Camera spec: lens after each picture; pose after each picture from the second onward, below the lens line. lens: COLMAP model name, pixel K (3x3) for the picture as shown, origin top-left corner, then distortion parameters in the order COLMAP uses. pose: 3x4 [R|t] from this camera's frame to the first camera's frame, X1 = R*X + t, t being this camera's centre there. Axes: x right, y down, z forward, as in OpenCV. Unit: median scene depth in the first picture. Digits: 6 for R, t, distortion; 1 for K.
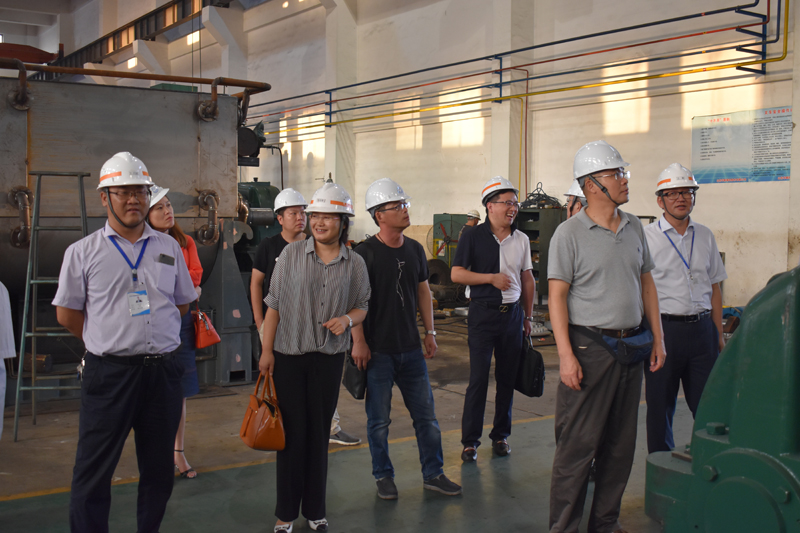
lens RADIAL K [[954.7, 0, 399.9], [0, 954.7, 251.7], [0, 0, 1]] dist [-0.050461, 0.000000]
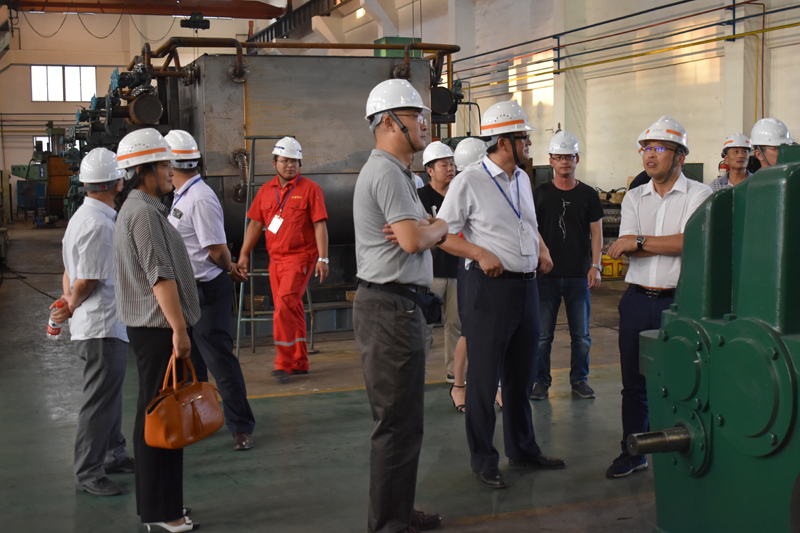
lens RADIAL K [[1060.8, 0, 403.4], [0, 1060.8, 268.6], [0, 0, 1]] dist [-0.007840, 0.000000]
pose [[0.969697, -0.002748, -0.244296, 0.045303], [0.016262, 0.998445, 0.053318, 0.004421], [0.243769, -0.055675, 0.968234, -0.088365]]
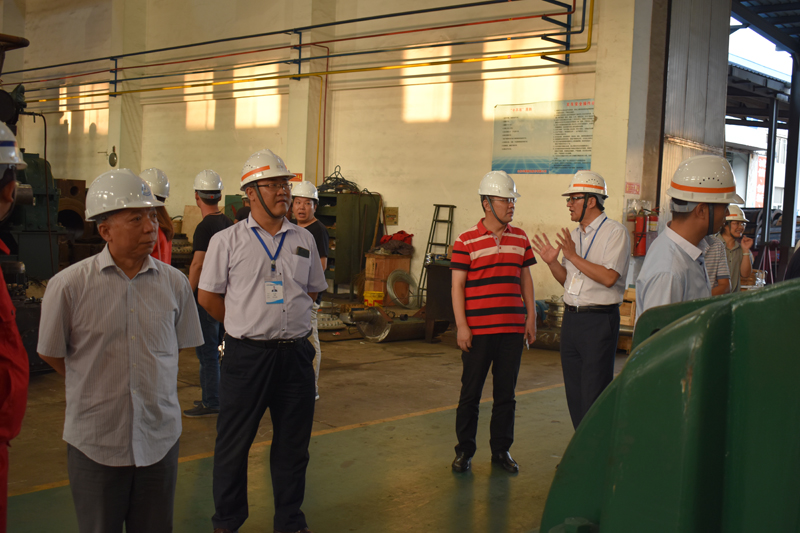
lens RADIAL K [[954.7, 0, 406.1], [0, 954.7, 261.4], [0, 0, 1]] dist [-0.050461, 0.000000]
pose [[0.975475, 0.018560, 0.219328, 0.005010], [-0.025220, 0.999301, 0.027604, -0.004503], [-0.218663, -0.032459, 0.975261, 0.044842]]
